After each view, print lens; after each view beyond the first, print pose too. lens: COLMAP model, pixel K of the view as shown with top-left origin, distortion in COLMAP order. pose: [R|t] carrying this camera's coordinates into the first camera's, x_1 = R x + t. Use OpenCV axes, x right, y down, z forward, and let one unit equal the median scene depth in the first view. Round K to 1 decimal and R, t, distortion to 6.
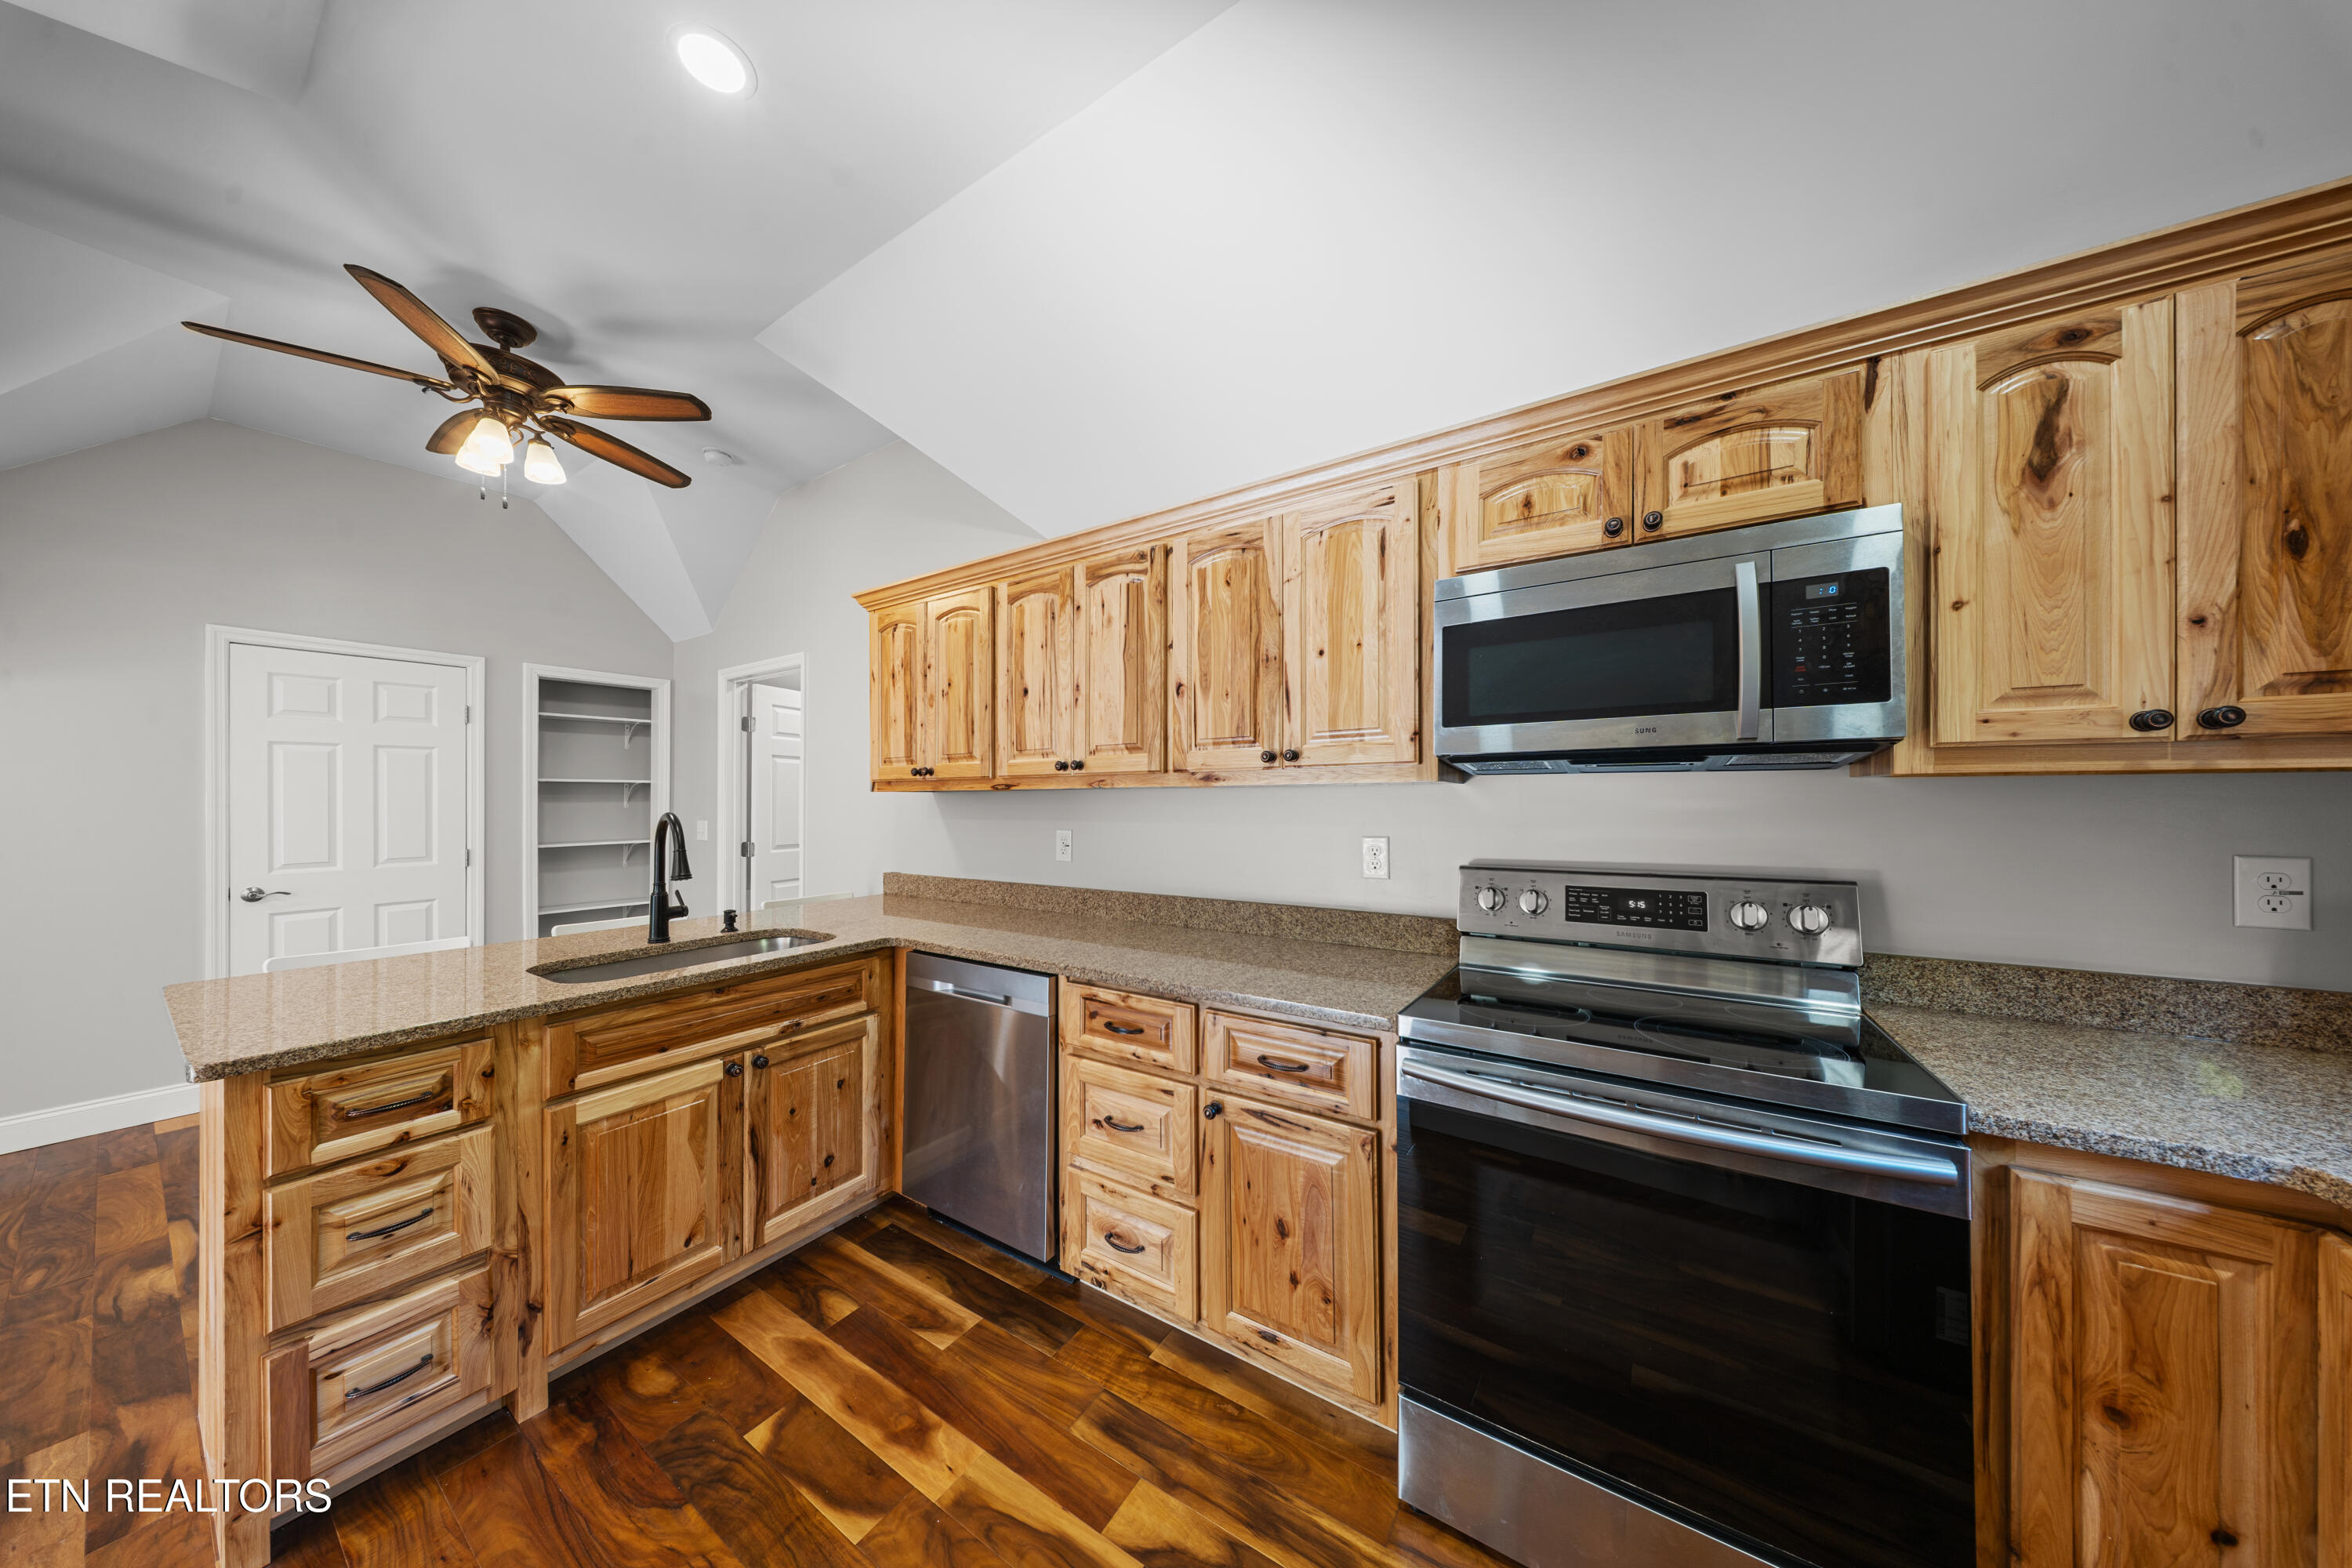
lens RADIAL K [[718.1, 0, 1164.5], [0, 718.1, 778.5], [0, 0, 1]] dist [-0.000471, -0.000001]
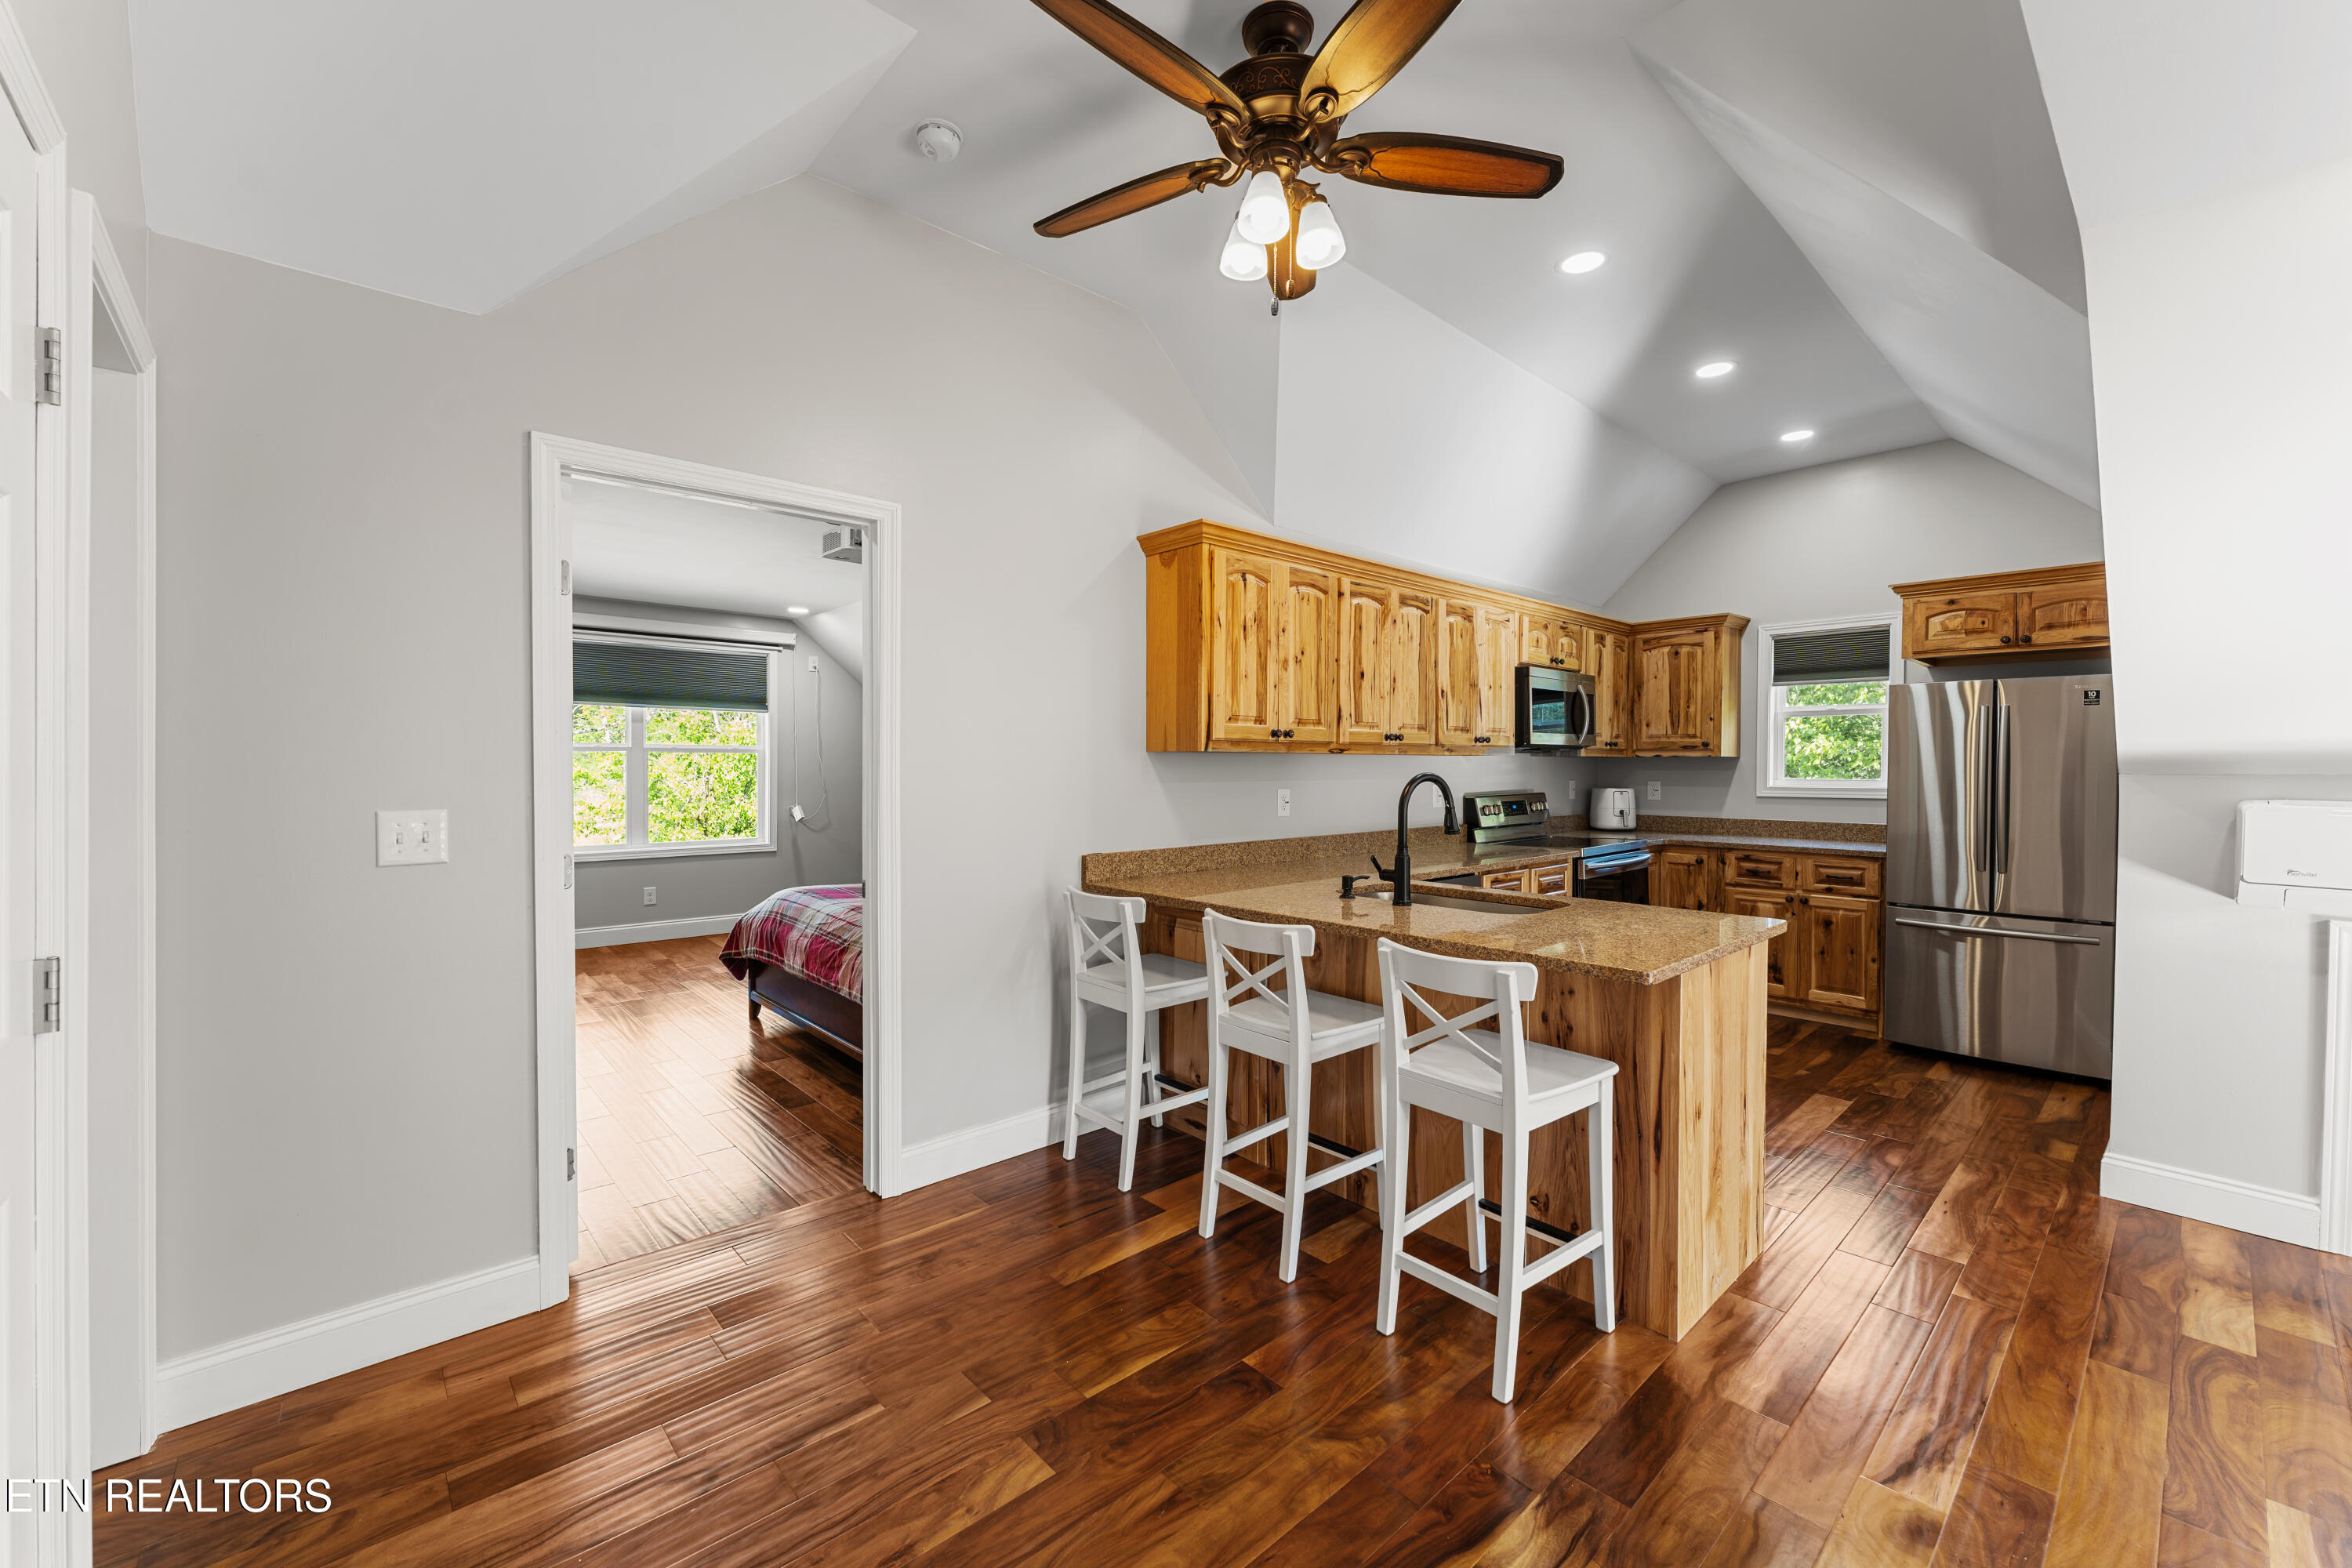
lens RADIAL K [[945.5, 0, 1168.0], [0, 945.5, 785.0], [0, 0, 1]] dist [0.000951, 0.000004]
pose [[0.245629, -0.009701, 0.969315, -1.750050], [-0.022614, 0.999620, 0.015735, 0.048163], [-0.969100, -0.025785, 0.245316, 0.865314]]
